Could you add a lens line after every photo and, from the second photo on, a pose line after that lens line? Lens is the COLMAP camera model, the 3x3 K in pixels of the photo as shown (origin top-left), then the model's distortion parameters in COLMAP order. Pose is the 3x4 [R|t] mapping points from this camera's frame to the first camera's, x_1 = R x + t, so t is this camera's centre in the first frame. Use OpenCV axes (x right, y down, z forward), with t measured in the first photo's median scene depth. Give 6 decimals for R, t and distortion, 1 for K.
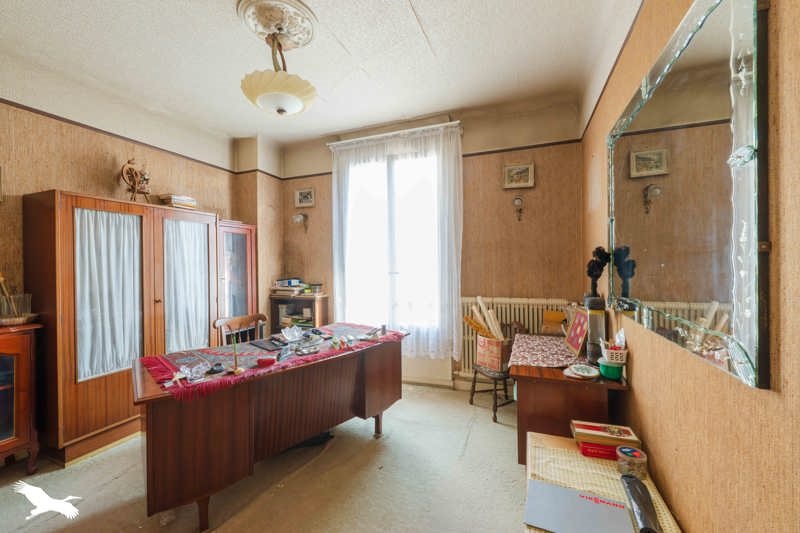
lens RADIAL K [[319.7, 0, 401.5], [0, 319.7, 266.4], [0, 0, 1]] dist [0.000023, 0.000047]
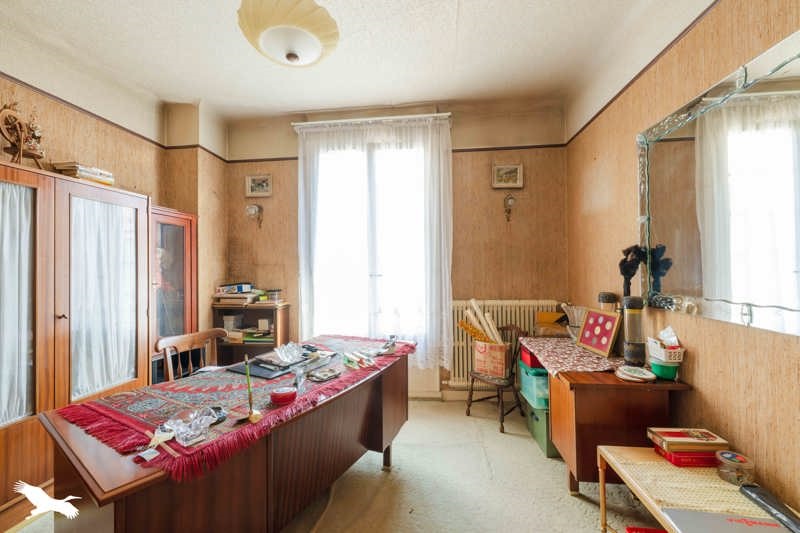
lens RADIAL K [[319.7, 0, 401.5], [0, 319.7, 266.6], [0, 0, 1]] dist [0.000023, 0.000047]
pose [[0.966446, 0.002796, 0.256853, -0.217242], [0.001599, 0.999856, -0.016902, 0.013400], [-0.256863, 0.016746, 0.966303, 0.148221]]
